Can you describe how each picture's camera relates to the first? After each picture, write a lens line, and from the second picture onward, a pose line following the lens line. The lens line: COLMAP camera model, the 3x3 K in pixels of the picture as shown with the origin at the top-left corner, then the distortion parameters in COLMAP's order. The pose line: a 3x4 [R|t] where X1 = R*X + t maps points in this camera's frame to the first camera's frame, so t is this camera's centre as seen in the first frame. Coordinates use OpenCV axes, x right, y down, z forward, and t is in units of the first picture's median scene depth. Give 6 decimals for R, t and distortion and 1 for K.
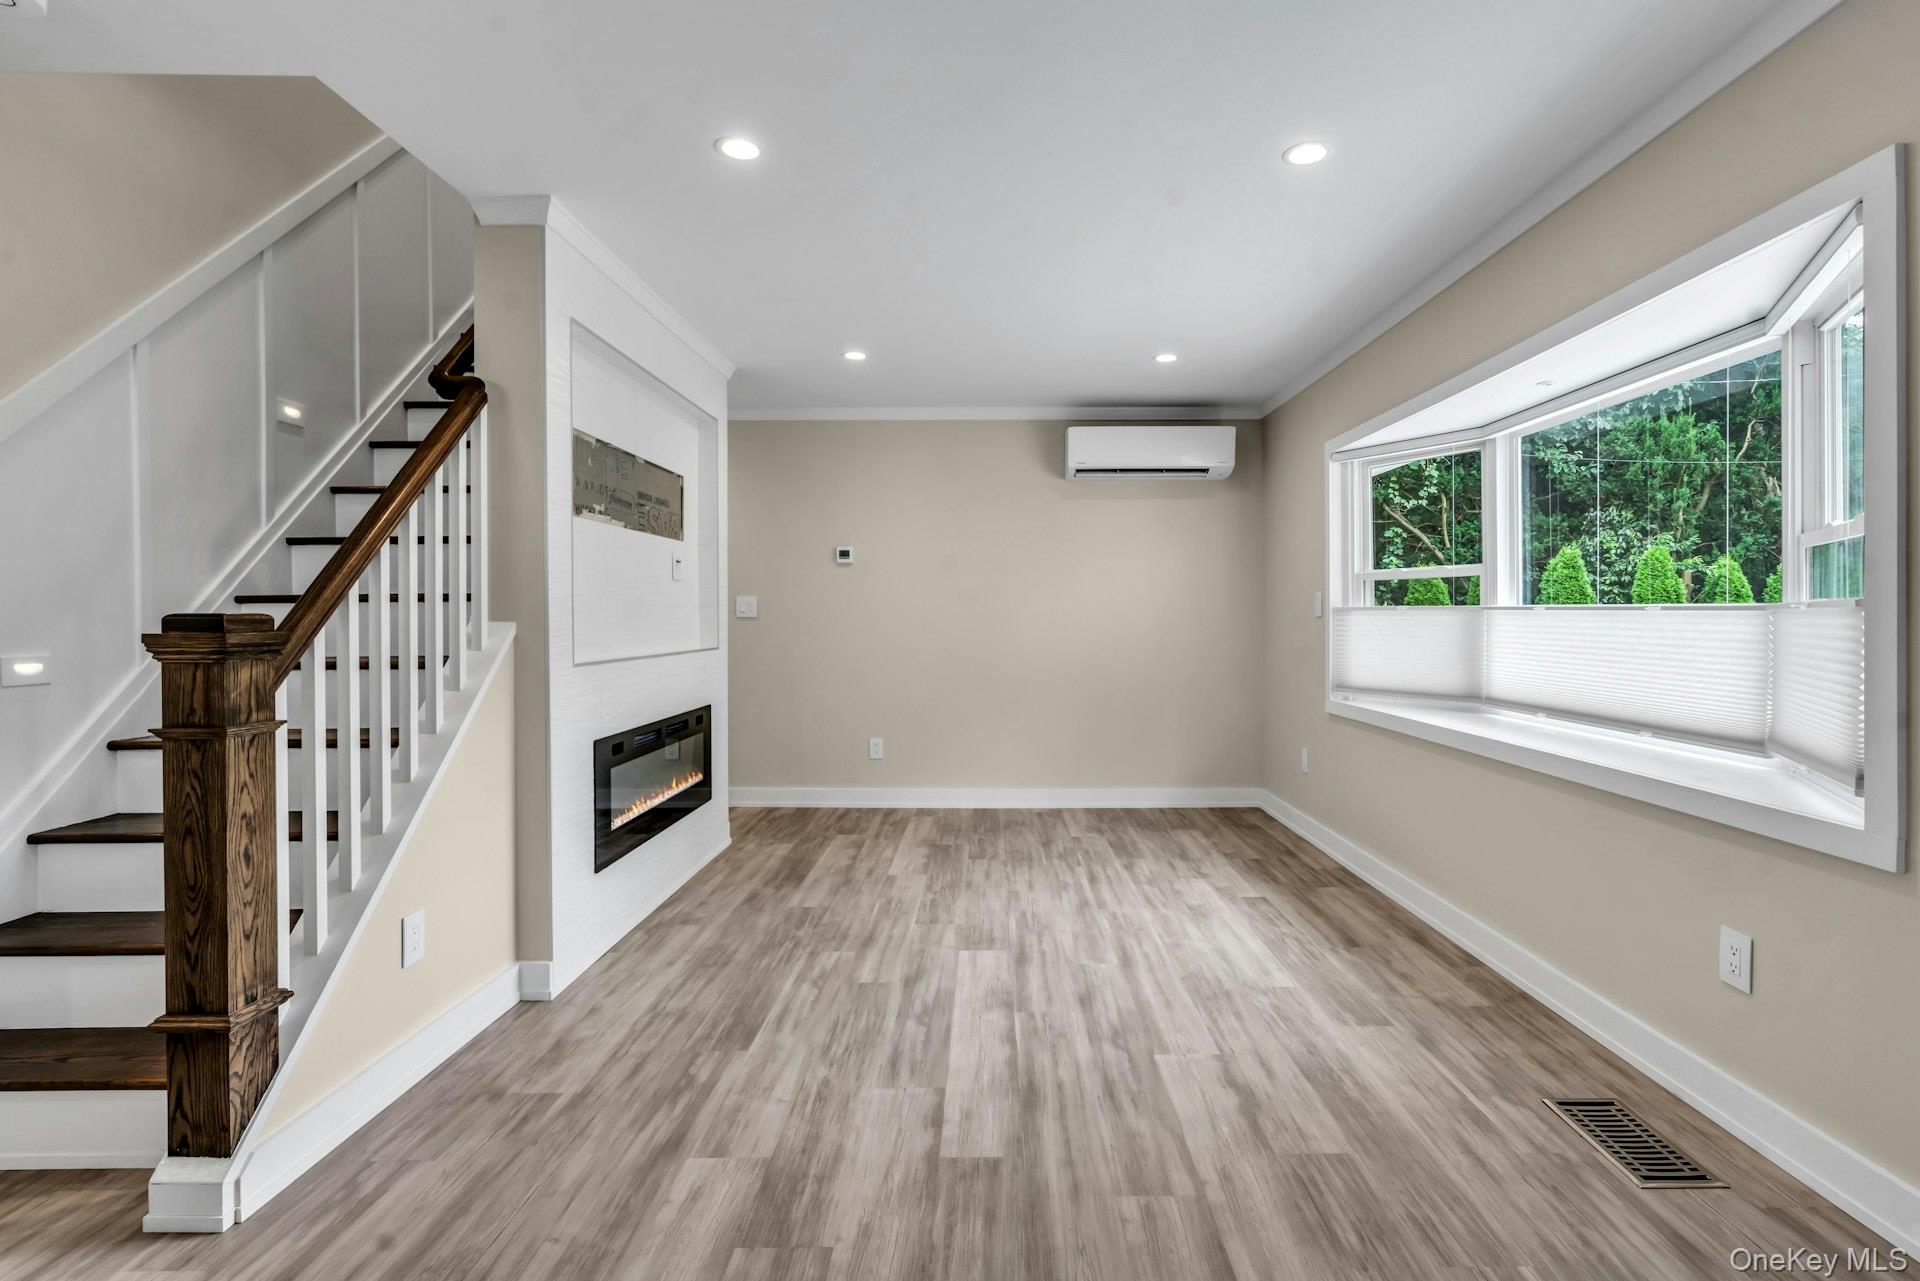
lens RADIAL K [[889.1, 0, 966.2], [0, 889.1, 626.1], [0, 0, 1]] dist [-0.000285, 0.000425]
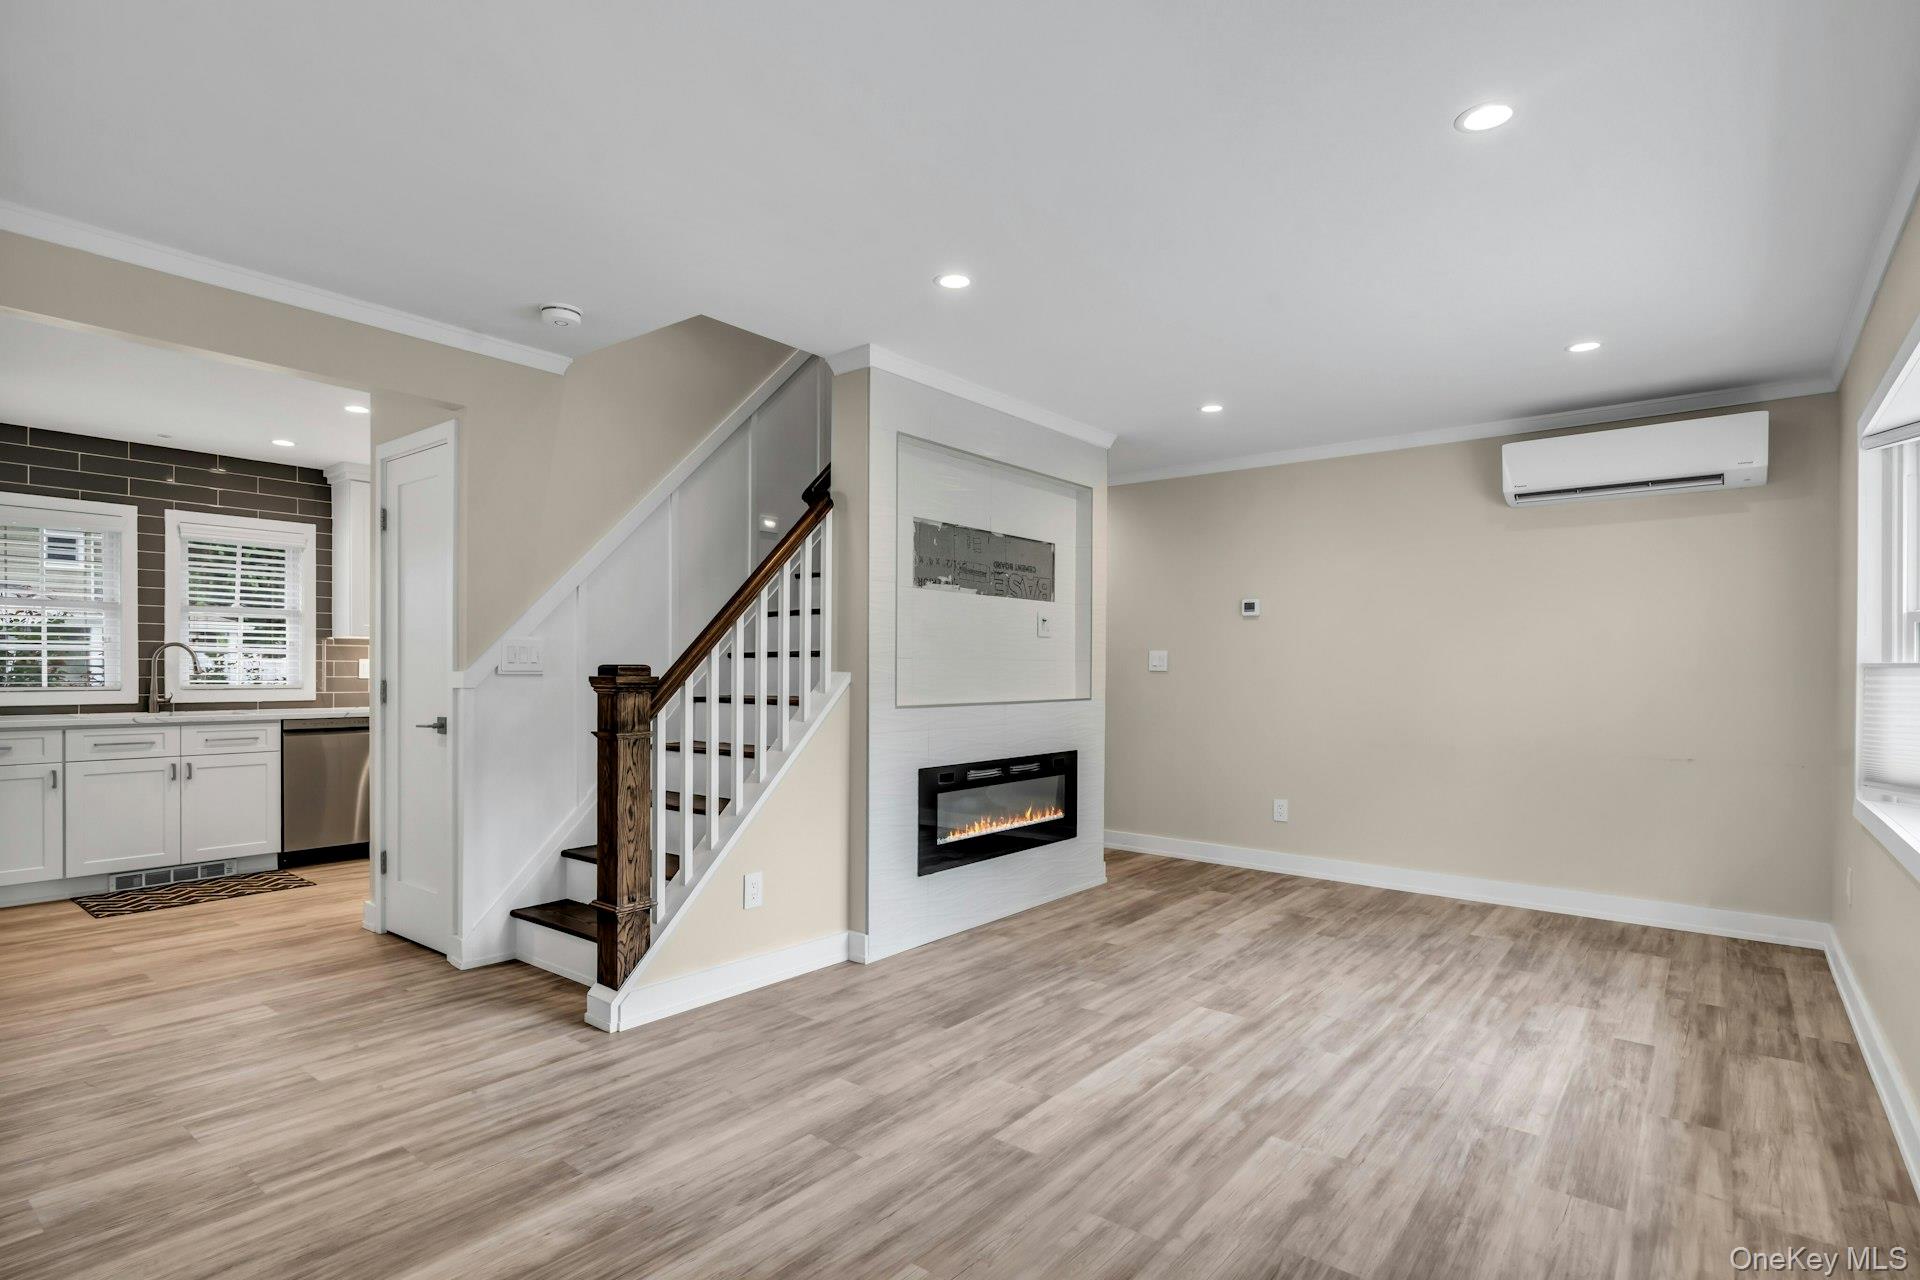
lens RADIAL K [[941.0, 0, 965.8], [0, 941.0, 680.7], [0, 0, 1]] dist [-0.002820, -0.000116]
pose [[0.786691, 0.015172, -0.617160, 0.495955], [-0.014958, 0.999873, 0.005513, -0.002212], [0.617166, 0.004895, 0.786818, 0.008955]]
